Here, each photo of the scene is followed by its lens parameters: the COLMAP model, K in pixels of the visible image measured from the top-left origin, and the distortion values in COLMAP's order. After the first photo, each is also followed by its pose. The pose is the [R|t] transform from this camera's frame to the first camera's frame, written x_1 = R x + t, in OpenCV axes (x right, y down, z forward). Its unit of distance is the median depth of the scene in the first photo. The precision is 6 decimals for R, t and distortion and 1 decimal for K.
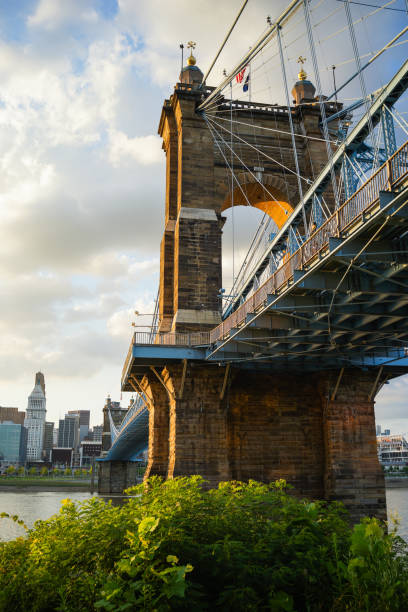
lens RADIAL K [[606.8, 0, 204.0], [0, 606.8, 306.0], [0, 0, 1]] dist [-0.044354, -0.002863]
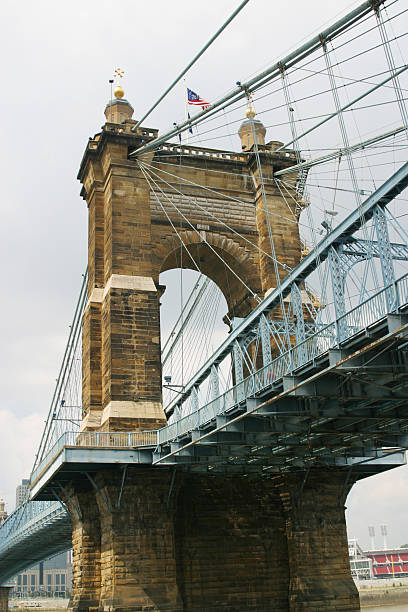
lens RADIAL K [[821.0, 0, 204.0], [0, 821.0, 306.0], [0, 0, 1]] dist [-0.147950, 0.032570]
pose [[0.989701, 0.007505, 0.142953, -0.072420], [0.003810, 0.996890, -0.078718, -0.032267], [-0.143099, 0.078452, 0.986594, -0.106409]]
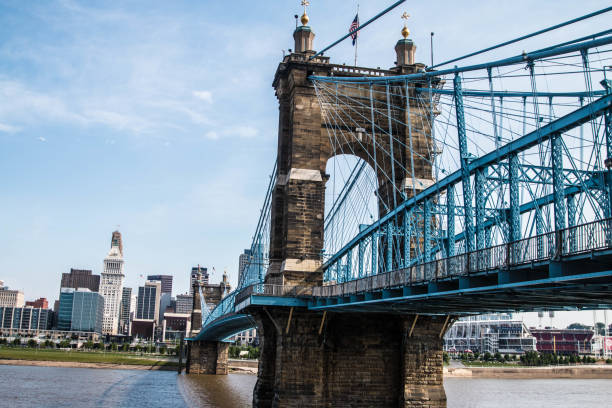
lens RADIAL K [[741.9, 0, 306.0], [0, 741.9, 204.0], [0, 0, 1]] dist [-0.074992, 0.006462]
pose [[0.999339, 0.036352, 0.000973, -0.008500], [-0.036307, 0.995859, 0.083352, -0.213247], [0.002061, -0.083332, 0.996520, -0.439602]]
